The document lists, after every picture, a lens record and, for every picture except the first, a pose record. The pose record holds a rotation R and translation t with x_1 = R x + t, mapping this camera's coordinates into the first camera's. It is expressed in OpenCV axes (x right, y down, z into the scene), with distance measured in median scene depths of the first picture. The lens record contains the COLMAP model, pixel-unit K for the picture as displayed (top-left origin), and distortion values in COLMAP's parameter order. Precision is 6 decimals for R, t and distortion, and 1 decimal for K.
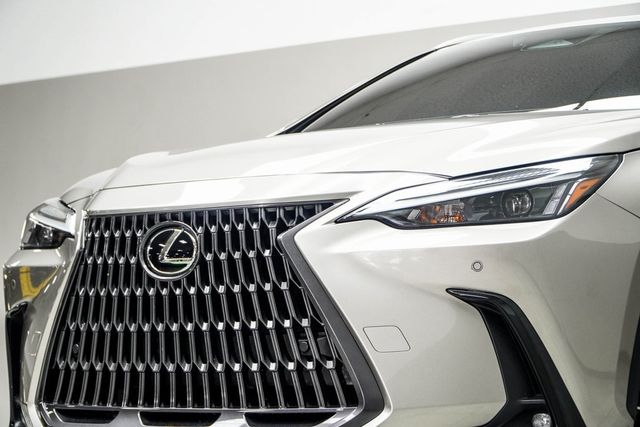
lens RADIAL K [[2102.1, 0, 323.1], [0, 2102.1, 212.6], [0, 0, 1]] dist [-0.607409, 0.000000]
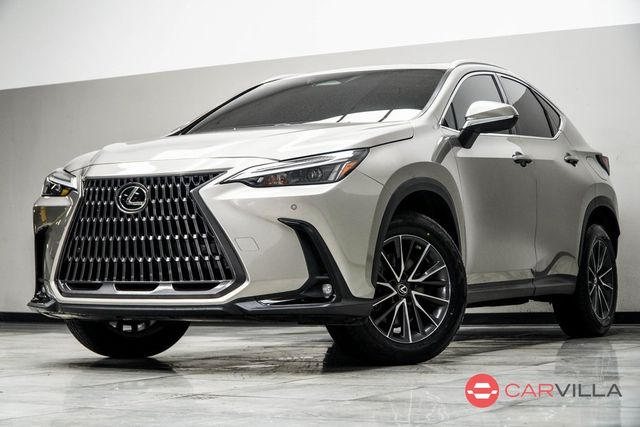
lens RADIAL K [[1327.3, 0, 324.0], [0, 1327.3, 210.1], [0, 0, 1]] dist [-0.134884, 0.000000]
pose [[0.993663, 0.004573, 0.112306, -0.035140], [-0.007858, 0.999554, 0.028828, -0.006882], [-0.112124, -0.029528, 0.993255, -0.213483]]
